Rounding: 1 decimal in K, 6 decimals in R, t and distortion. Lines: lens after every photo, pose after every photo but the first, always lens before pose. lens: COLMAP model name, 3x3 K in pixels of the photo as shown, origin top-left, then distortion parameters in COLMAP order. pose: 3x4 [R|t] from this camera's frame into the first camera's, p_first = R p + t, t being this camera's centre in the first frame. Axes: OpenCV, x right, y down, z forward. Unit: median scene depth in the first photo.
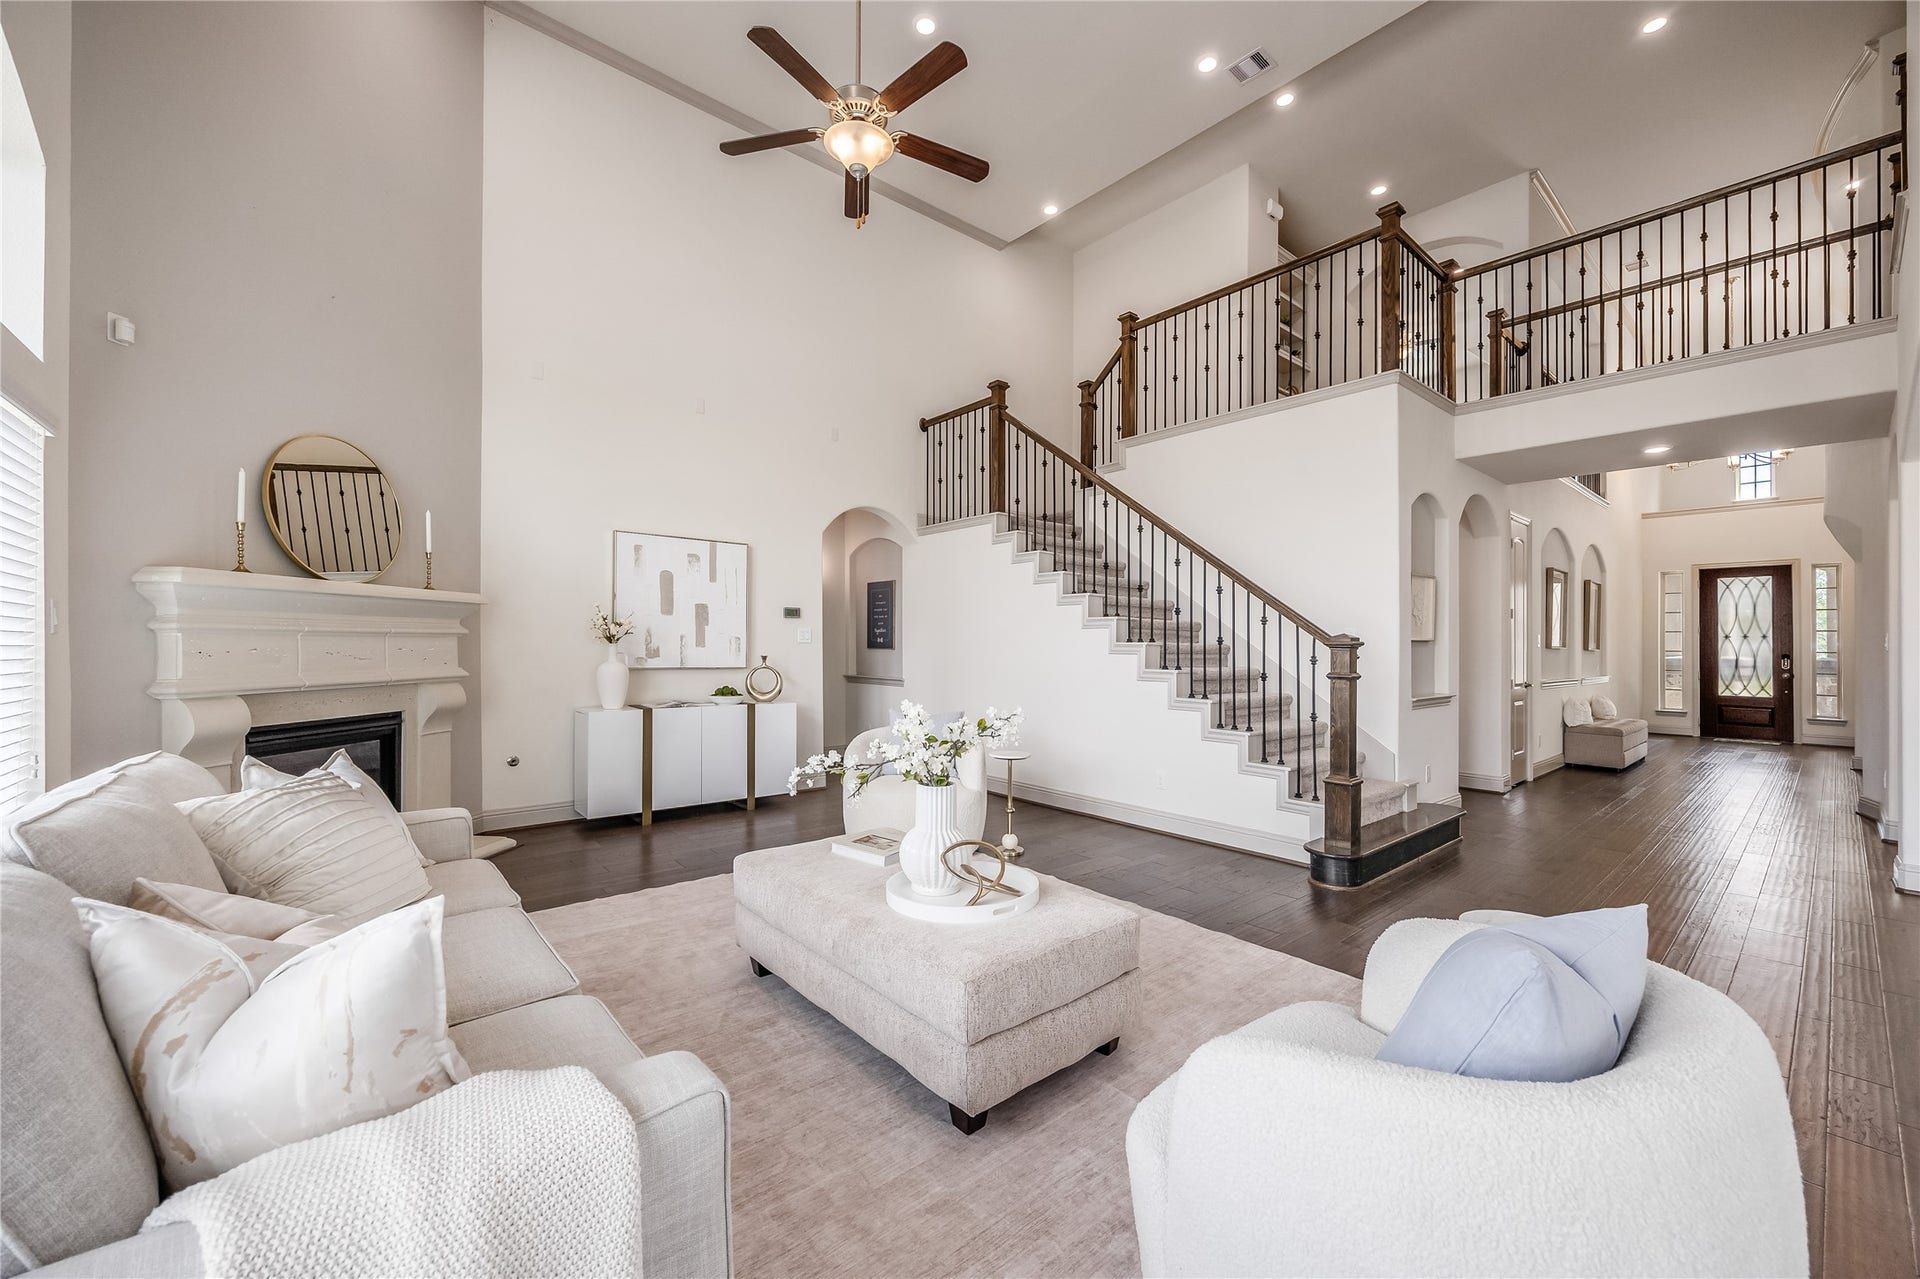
lens RADIAL K [[747.7, 0, 969.5], [0, 747.7, 644.6], [0, 0, 1]] dist [0.000276, 0.000082]
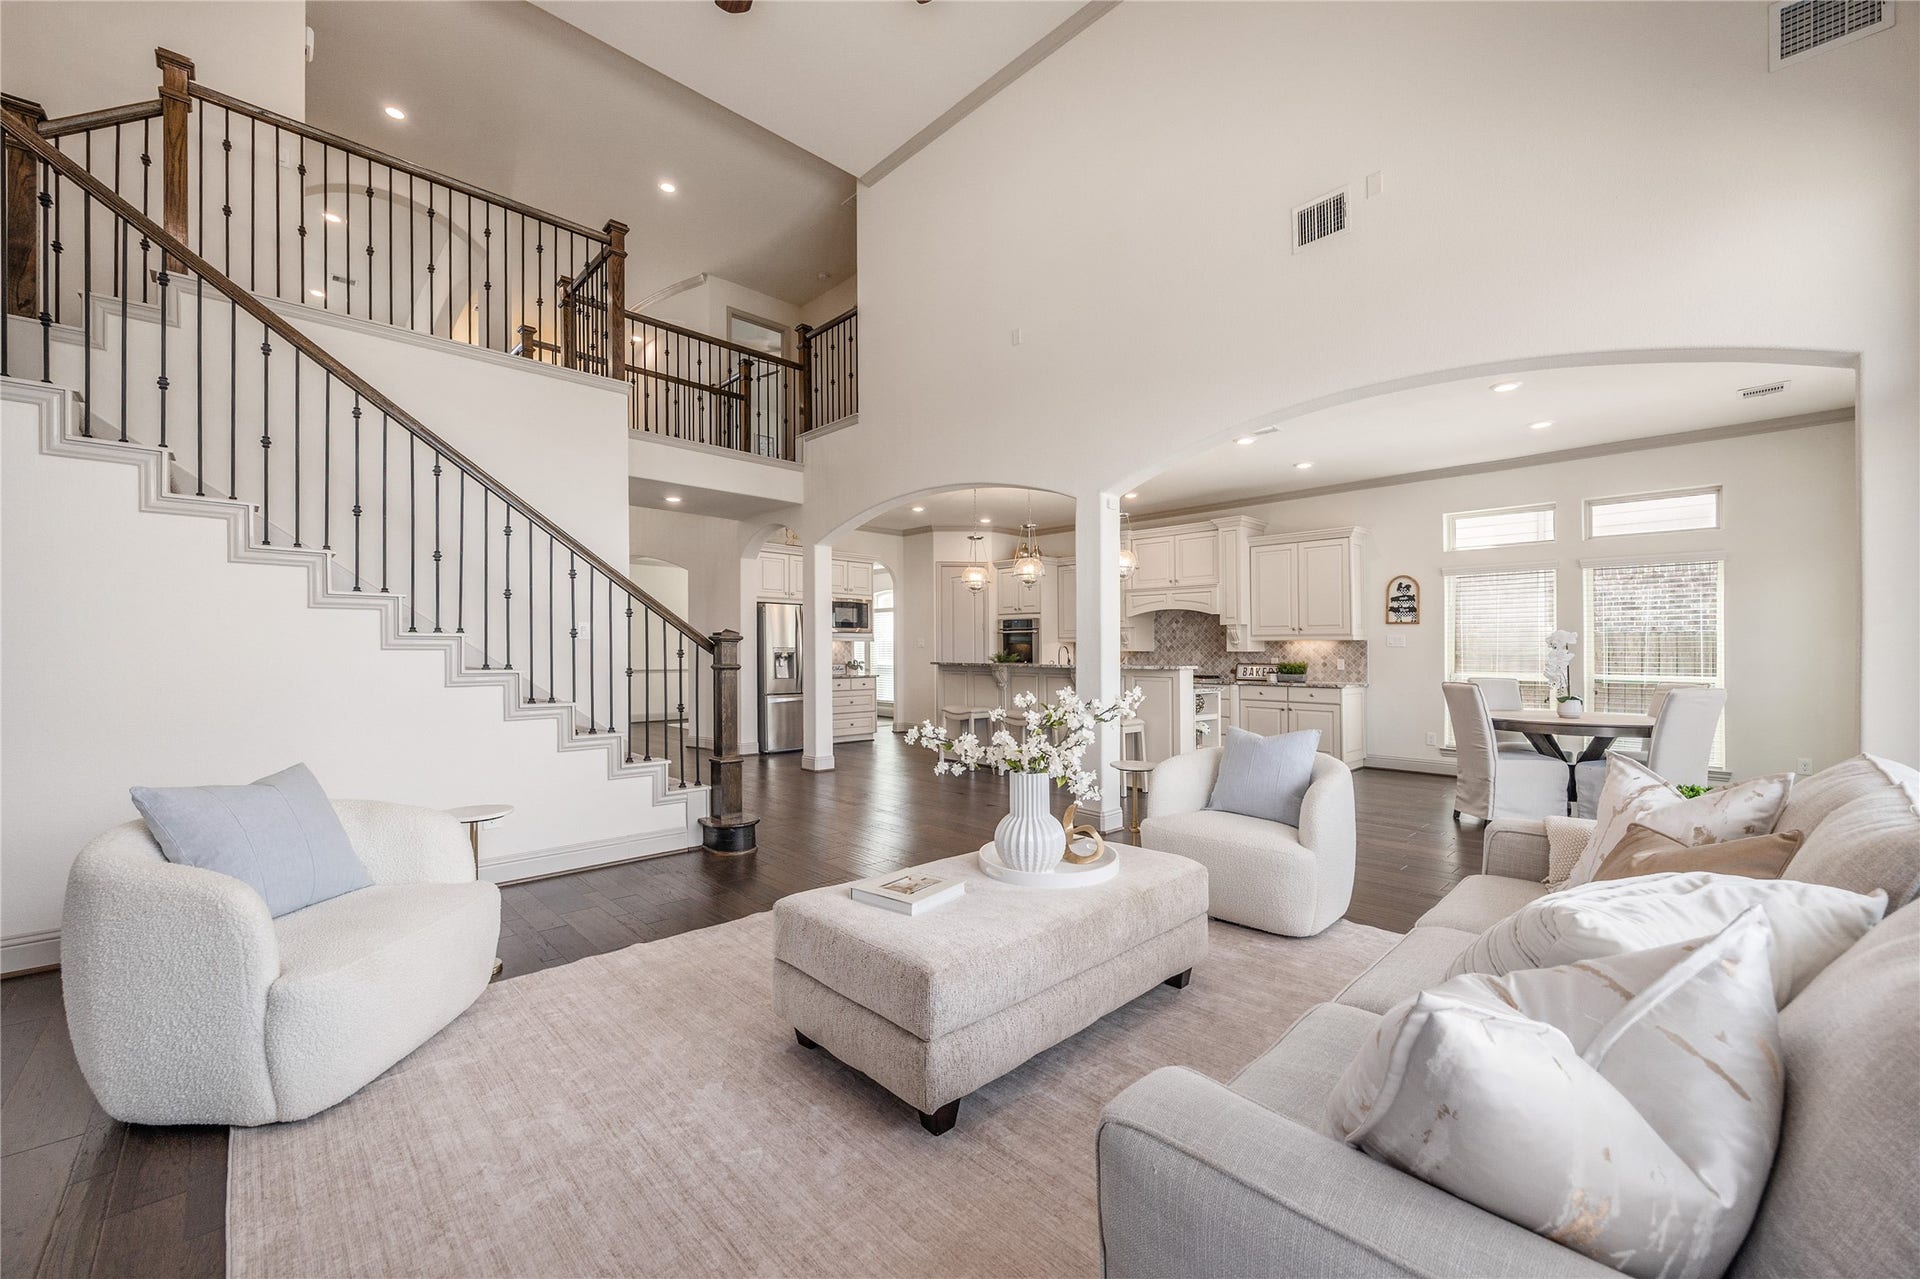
lens RADIAL K [[747.7, 0, 969.5], [0, 747.7, 644.6], [0, 0, 1]] dist [0.000276, 0.000082]
pose [[-0.066656, -0.004203, 0.997767, -0.421140], [-0.006196, 0.999974, 0.003799, 0.000476], [-0.997757, -0.005928, -0.066680, 0.453975]]
